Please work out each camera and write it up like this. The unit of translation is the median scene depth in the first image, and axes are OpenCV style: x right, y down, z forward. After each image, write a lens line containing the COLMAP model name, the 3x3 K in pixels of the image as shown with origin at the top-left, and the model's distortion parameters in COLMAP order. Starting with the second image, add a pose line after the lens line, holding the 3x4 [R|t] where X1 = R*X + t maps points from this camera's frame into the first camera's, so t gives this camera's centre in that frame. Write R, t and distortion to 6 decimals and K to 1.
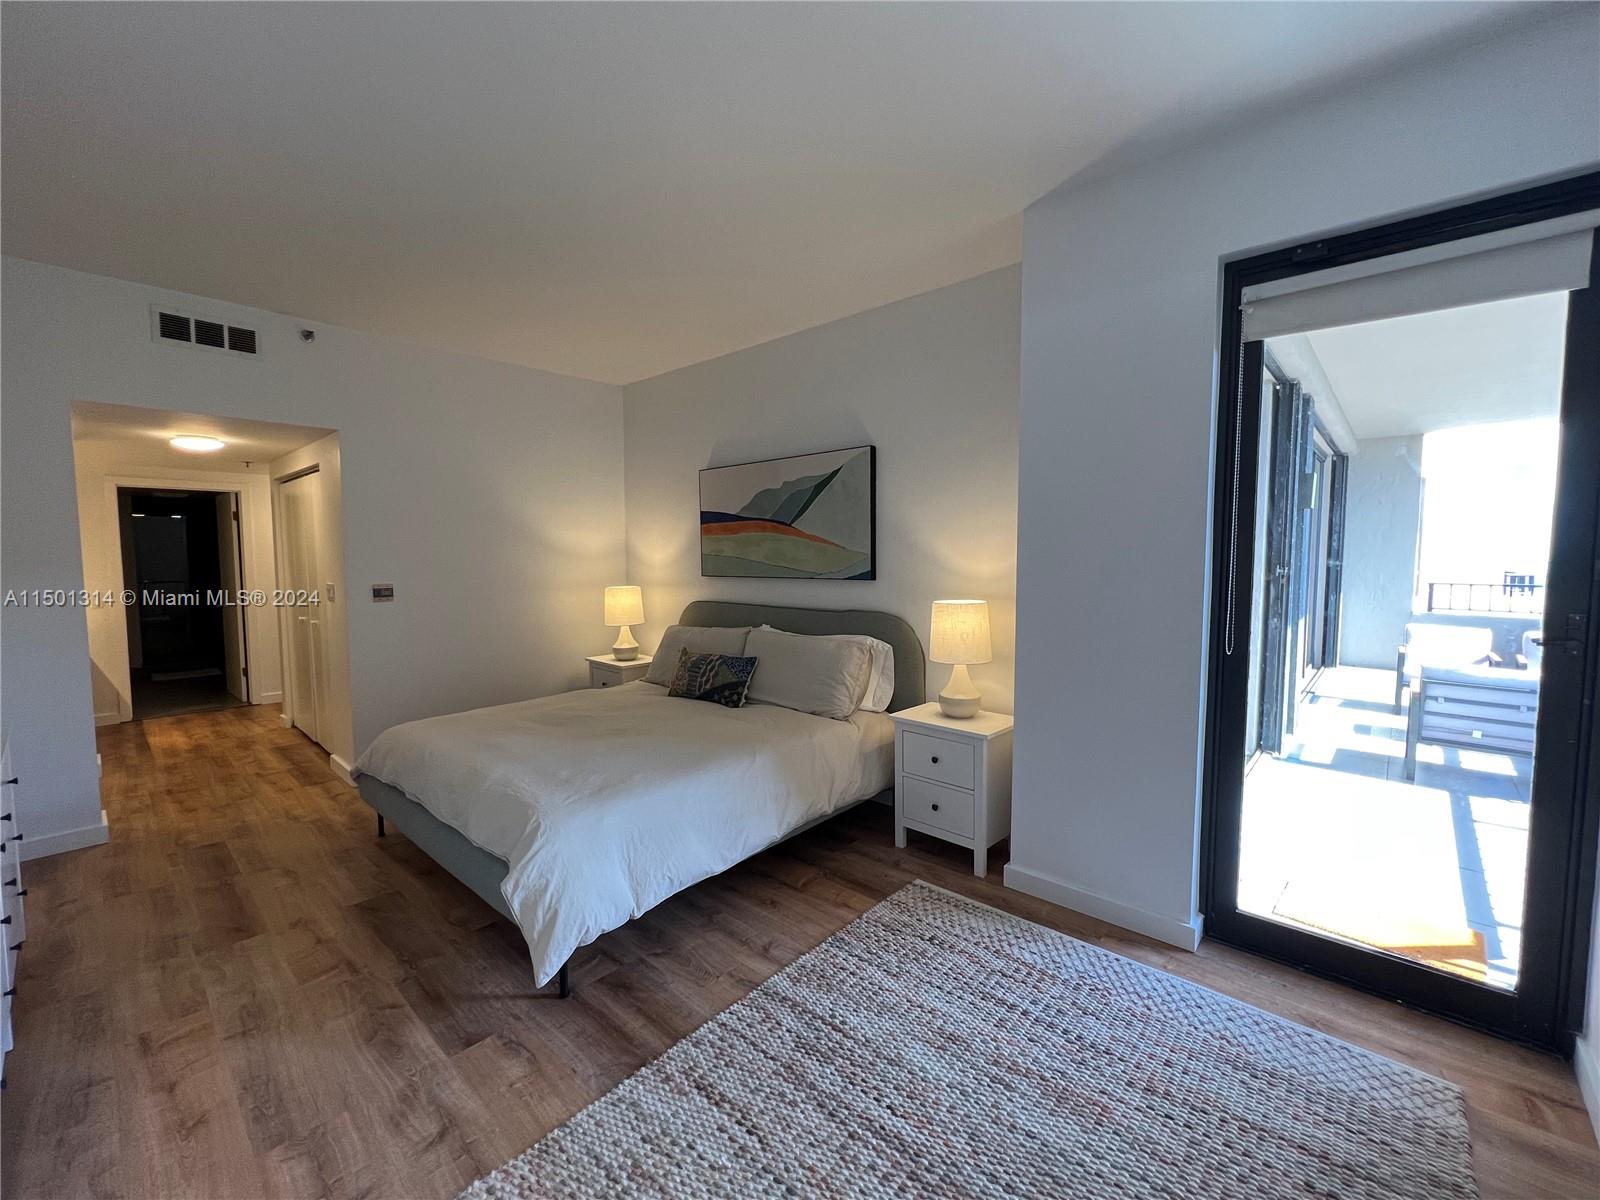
lens RADIAL K [[663.7, 0, 800.0], [0, 663.7, 600.0], [0, 0, 1]] dist [-0.002947, -0.000112]
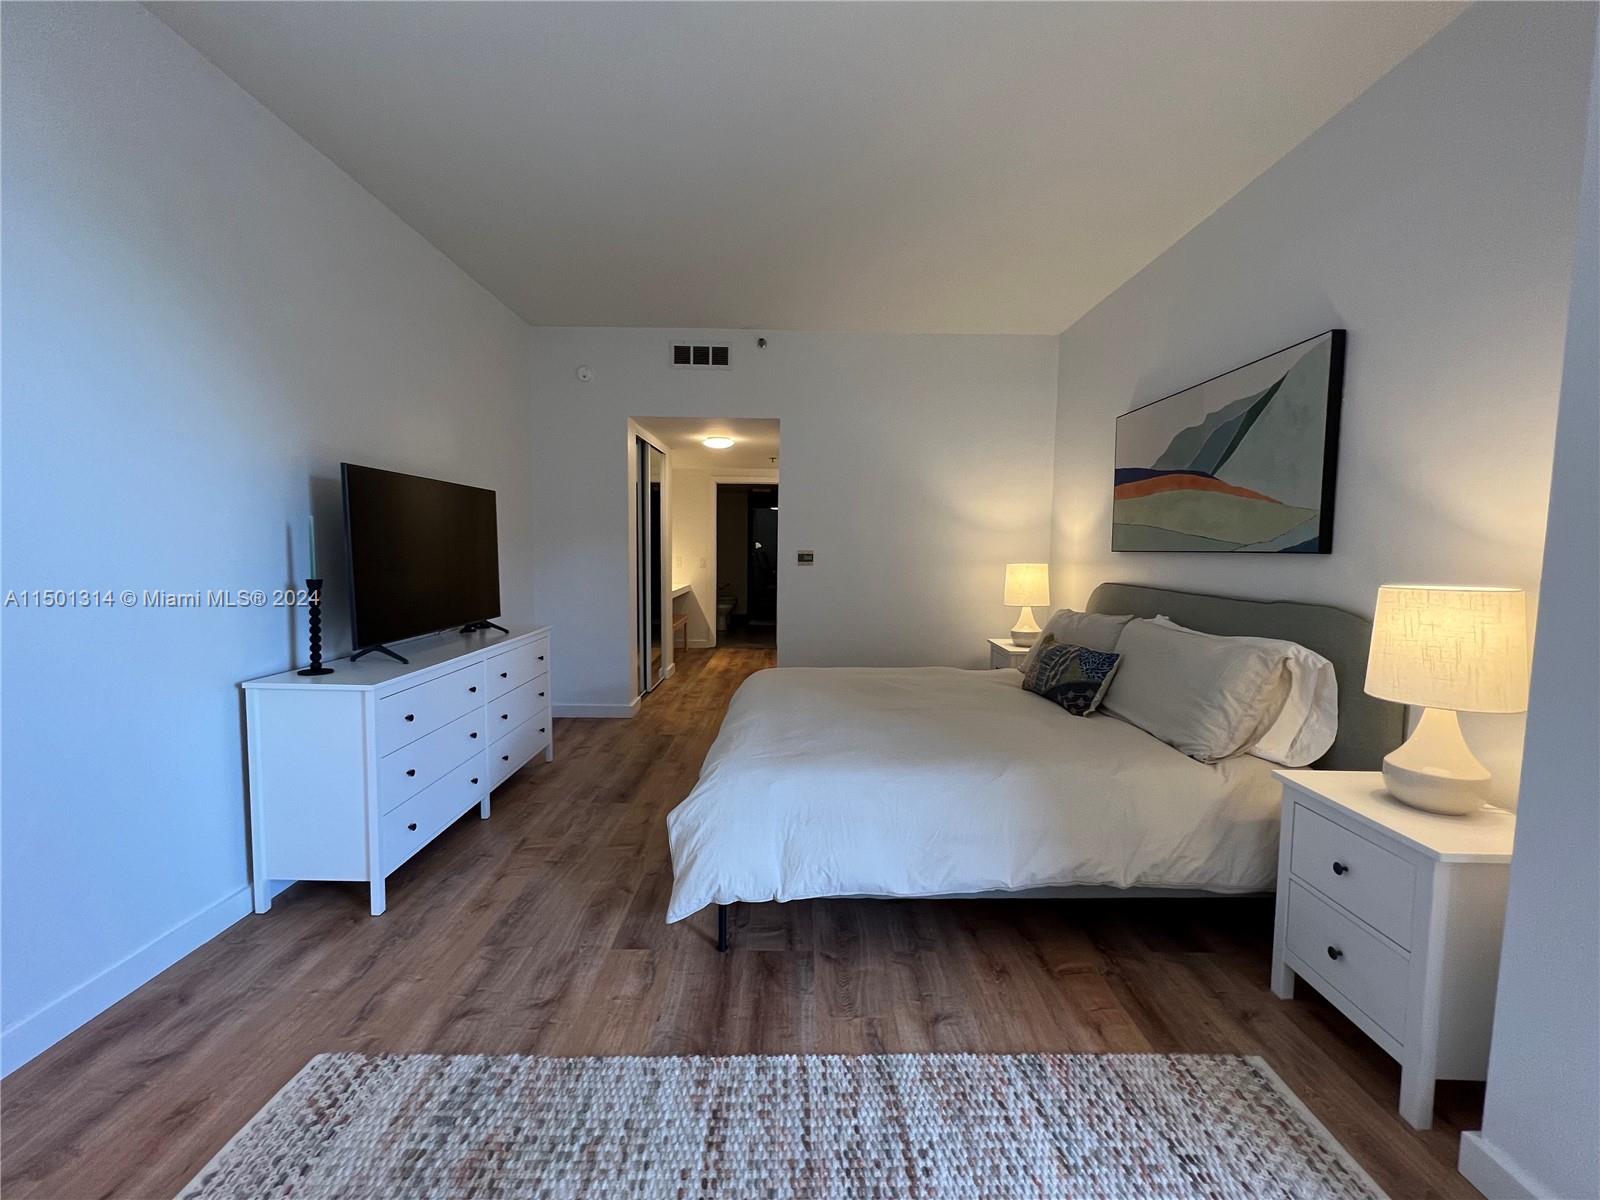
lens RADIAL K [[663.7, 0, 800.0], [0, 663.7, 600.0], [0, 0, 1]] dist [-0.002947, -0.000112]
pose [[0.675995, 0.073000, -0.733282, 0.294786], [-0.068742, 0.996989, 0.035881, 0.029960], [0.733693, 0.026152, 0.678978, 0.297963]]
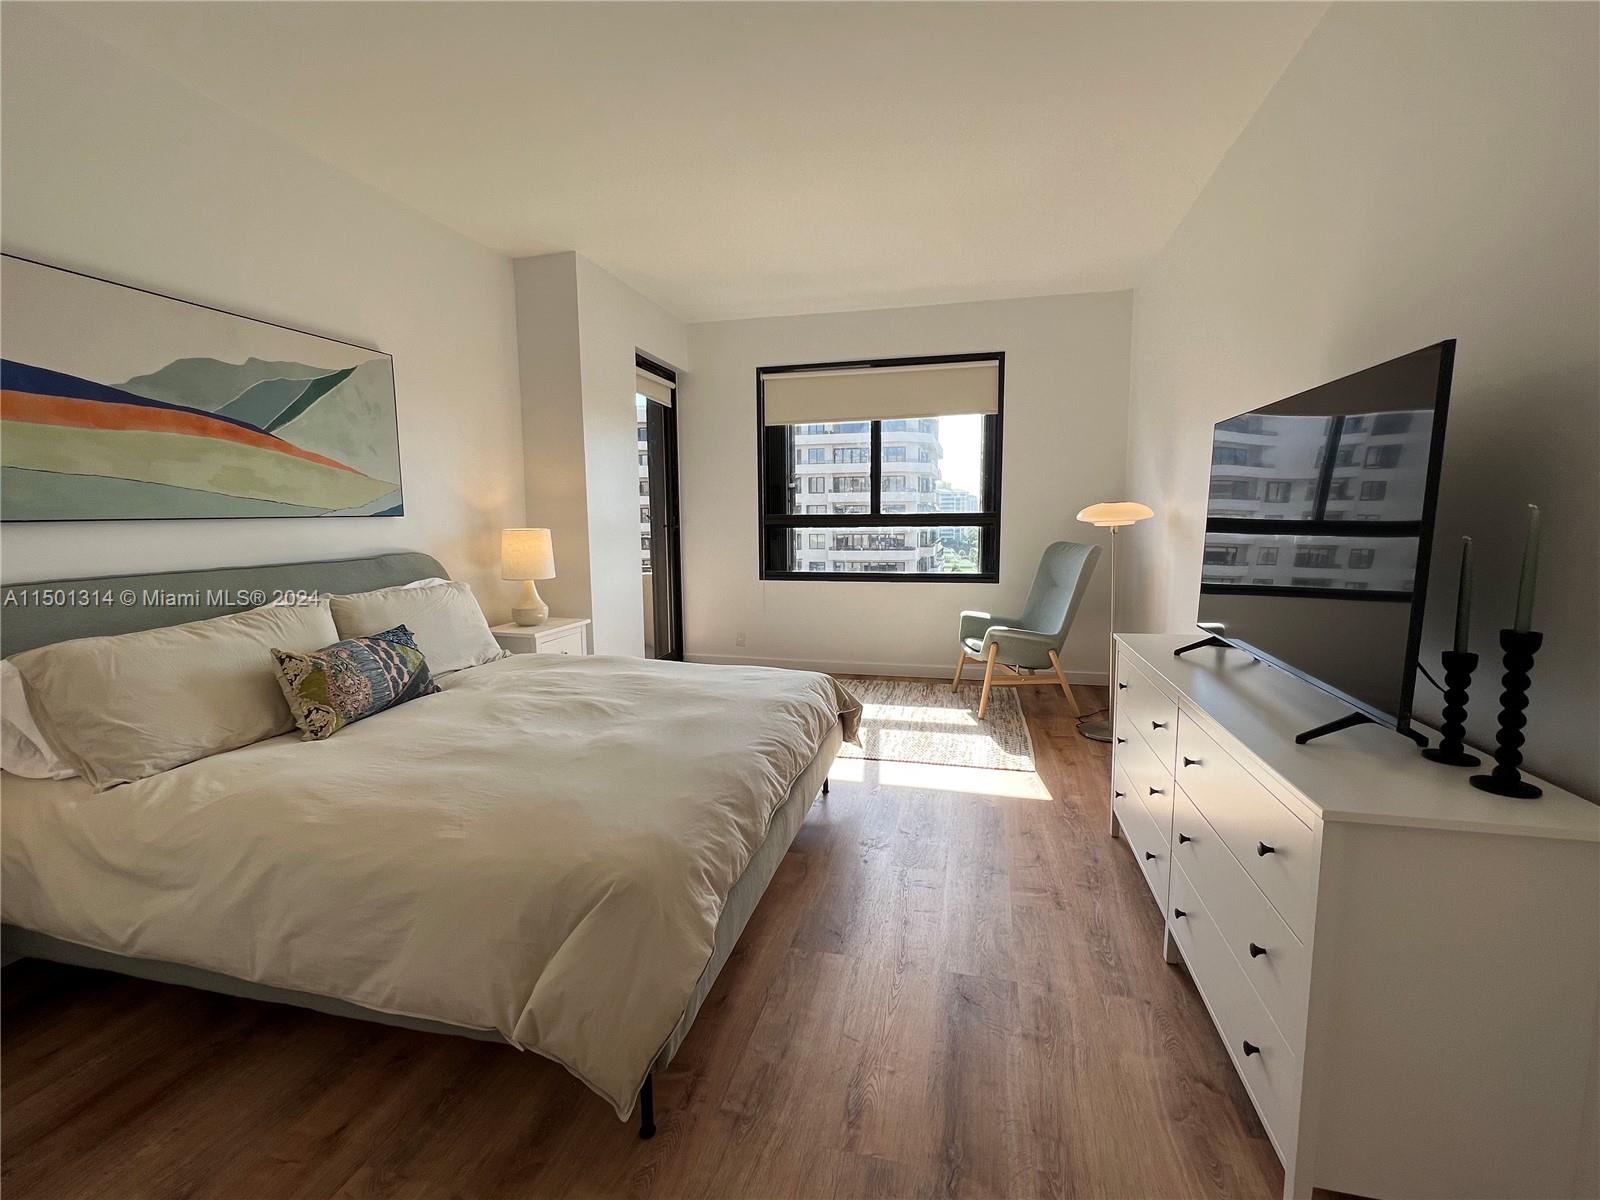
lens RADIAL K [[734.4, 0, 800.0], [0, 734.4, 600.0], [0, 0, 1]] dist [-0.000790, -0.000014]
pose [[-0.487879, -0.096733, 0.867535, -1.203053], [0.068365, 0.986554, 0.148451, -0.035897], [-0.870230, 0.131735, -0.474706, 1.265545]]
